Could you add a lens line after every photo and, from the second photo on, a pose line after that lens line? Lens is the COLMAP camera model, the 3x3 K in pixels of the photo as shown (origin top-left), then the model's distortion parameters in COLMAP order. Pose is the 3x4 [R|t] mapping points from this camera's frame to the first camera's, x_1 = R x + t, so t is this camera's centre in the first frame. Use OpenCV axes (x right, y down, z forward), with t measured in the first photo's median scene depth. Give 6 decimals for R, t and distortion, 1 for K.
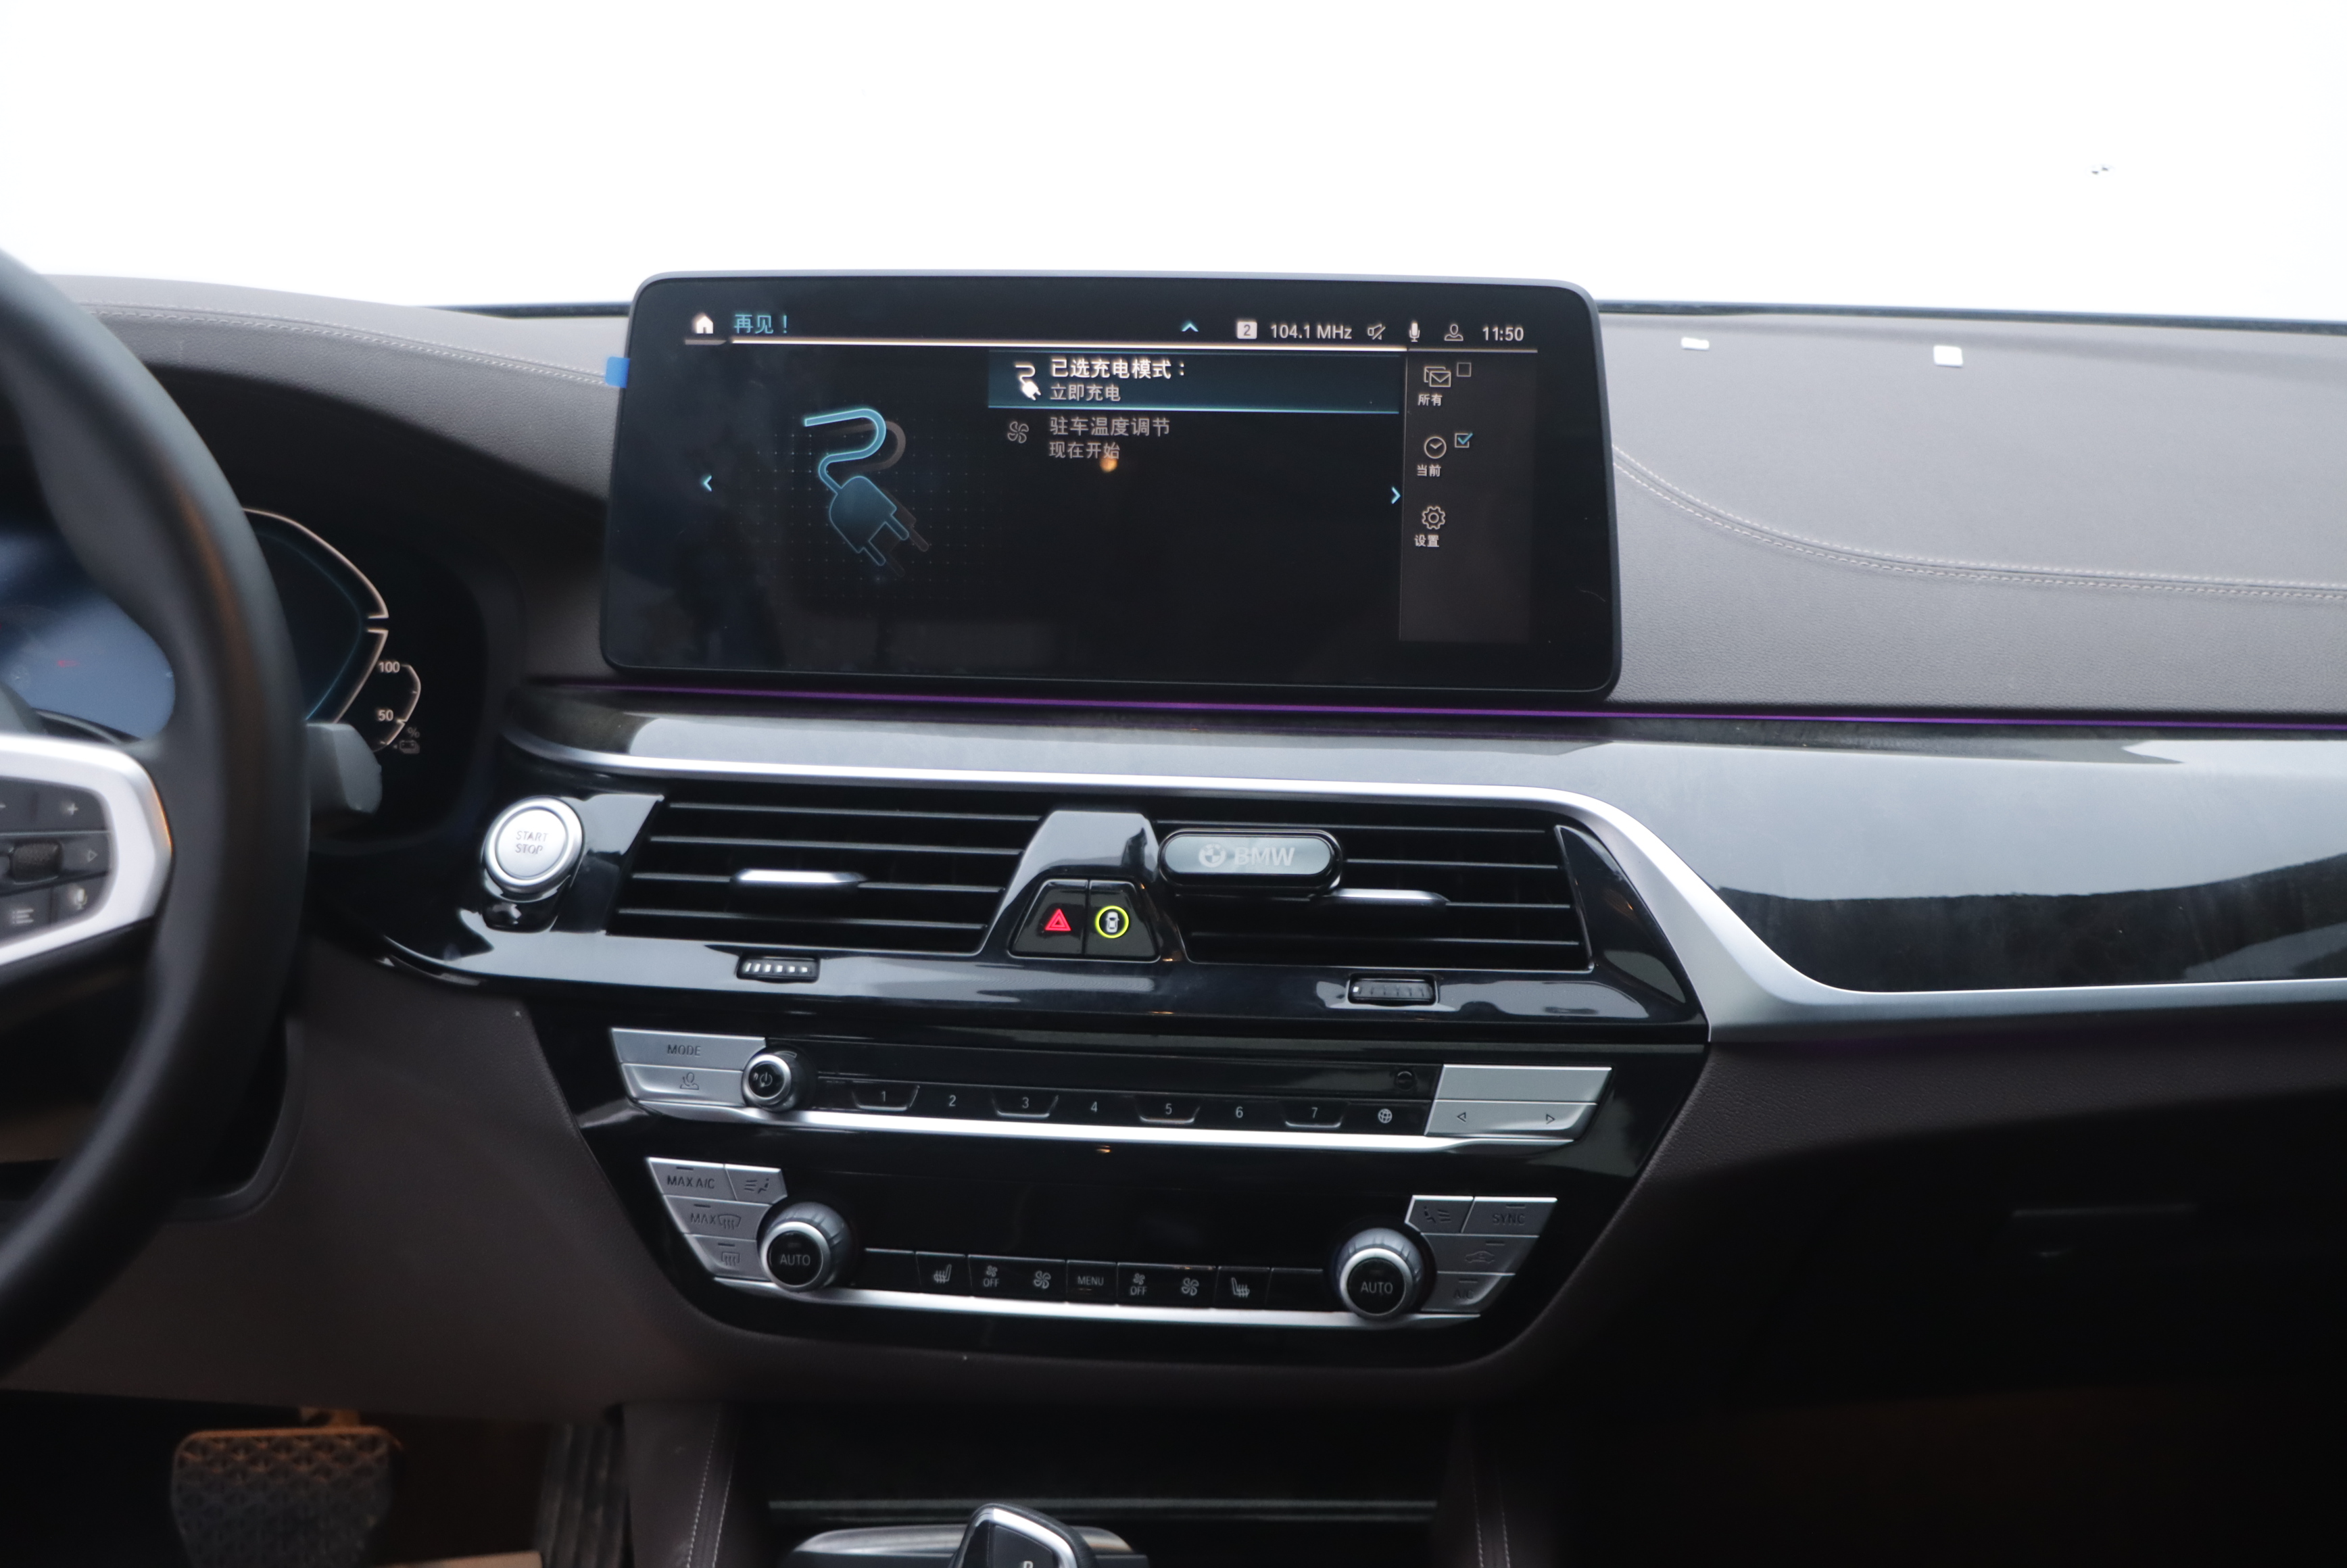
lens RADIAL K [[3170.7, 0, 1174.5], [0, 3170.7, 808.3], [0, 0, 1]] dist [-0.044442, 0.556221]
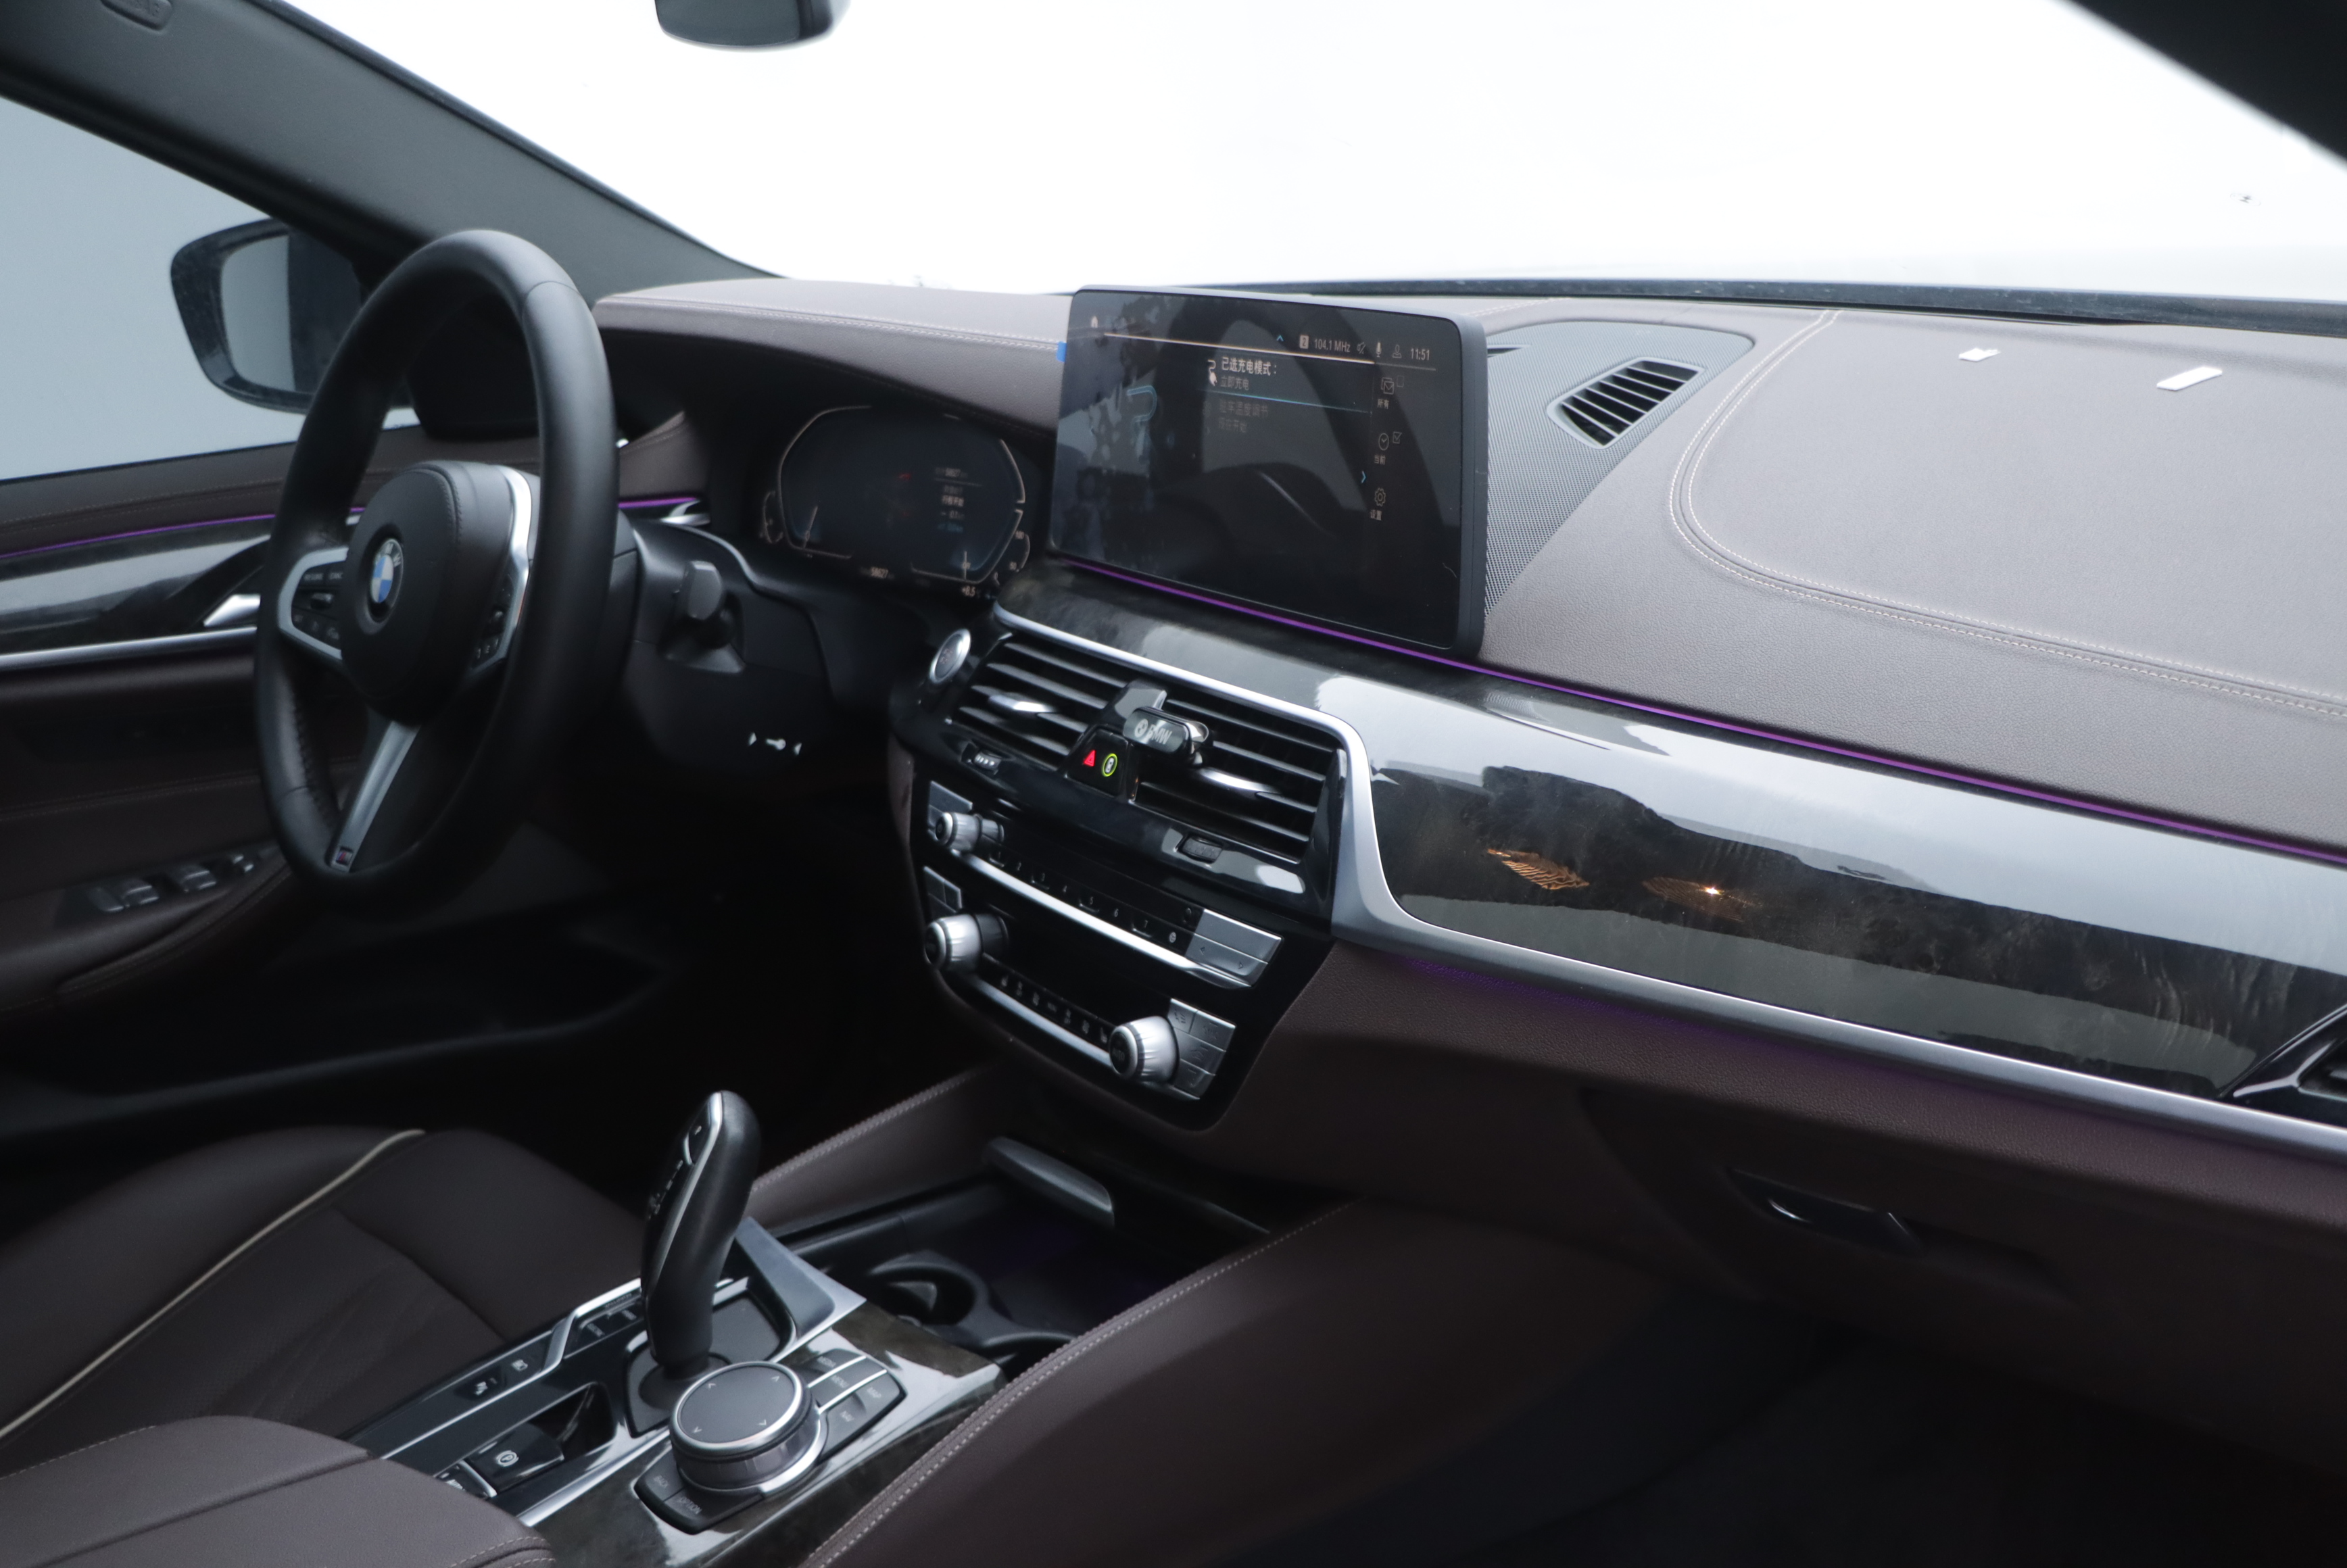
lens RADIAL K [[2630.6, 0, 1112.5], [0, 2630.6, 776.0], [0, 0, 1]] dist [-0.042734, 0.023120]
pose [[0.612969, 0.166656, -0.772331, 0.839647], [-0.111837, 0.985961, 0.123993, -0.099209], [0.782152, 0.010371, 0.623001, 0.260155]]
